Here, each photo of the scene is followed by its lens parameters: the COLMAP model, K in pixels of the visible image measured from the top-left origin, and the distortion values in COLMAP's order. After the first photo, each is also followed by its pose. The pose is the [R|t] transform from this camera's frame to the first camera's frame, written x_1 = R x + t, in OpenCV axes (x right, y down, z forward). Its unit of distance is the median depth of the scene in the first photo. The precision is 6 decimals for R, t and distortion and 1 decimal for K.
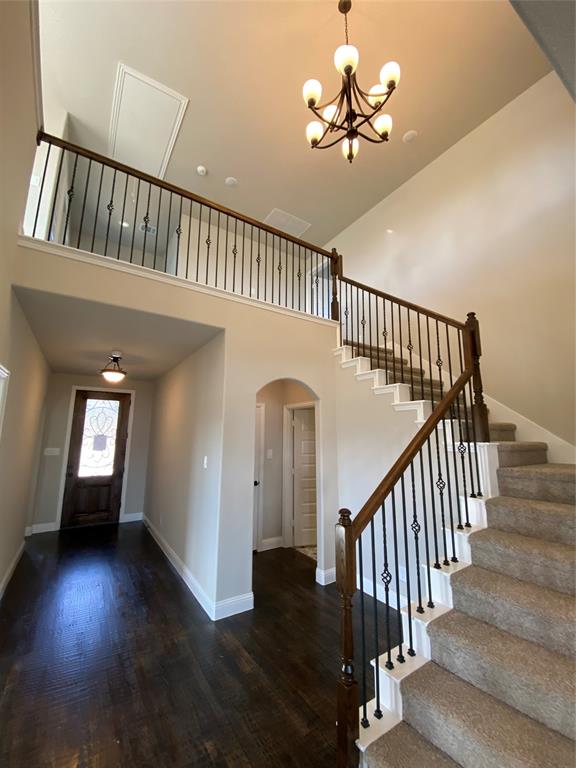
lens RADIAL K [[310.4, 0, 288.0], [0, 310.4, 384.0], [0, 0, 1]] dist [0.021893, -0.024106]
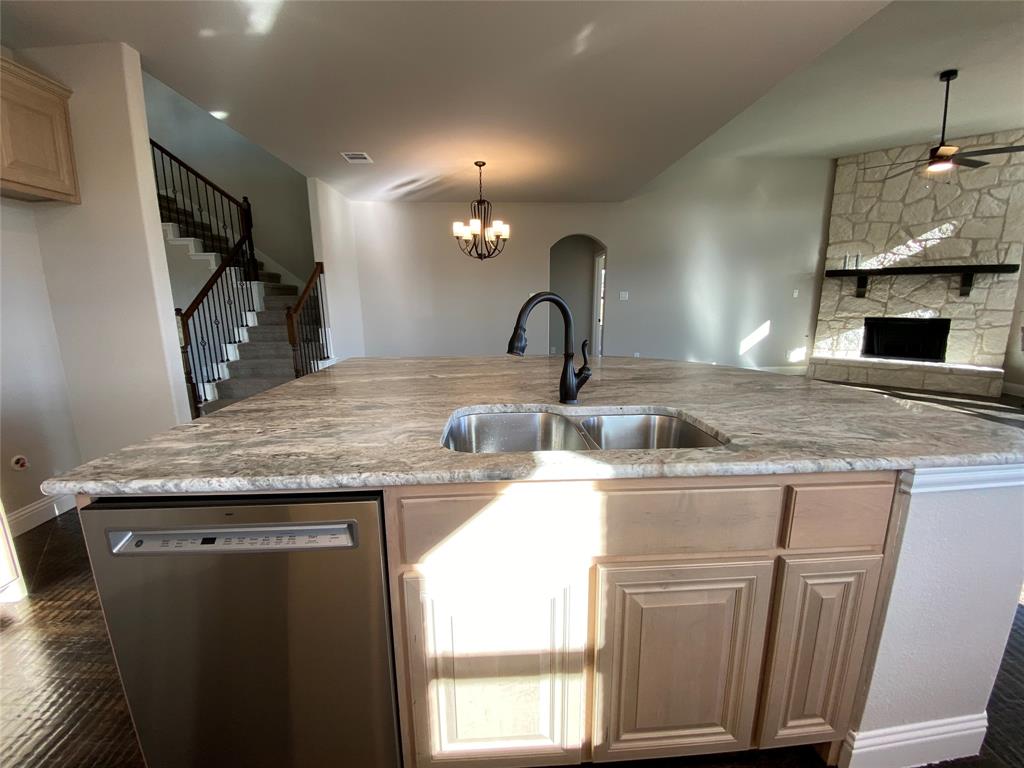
lens RADIAL K [[421.8, 0, 503.3], [0, 421.8, 379.9], [0, 0, 1]] dist [0.031429, -0.025998]
pose [[0.526707, -0.166588, 0.833563, -0.690117], [-0.125016, 0.954765, 0.269805, -0.096911], [-0.840804, -0.246317, 0.482055, -1.398640]]
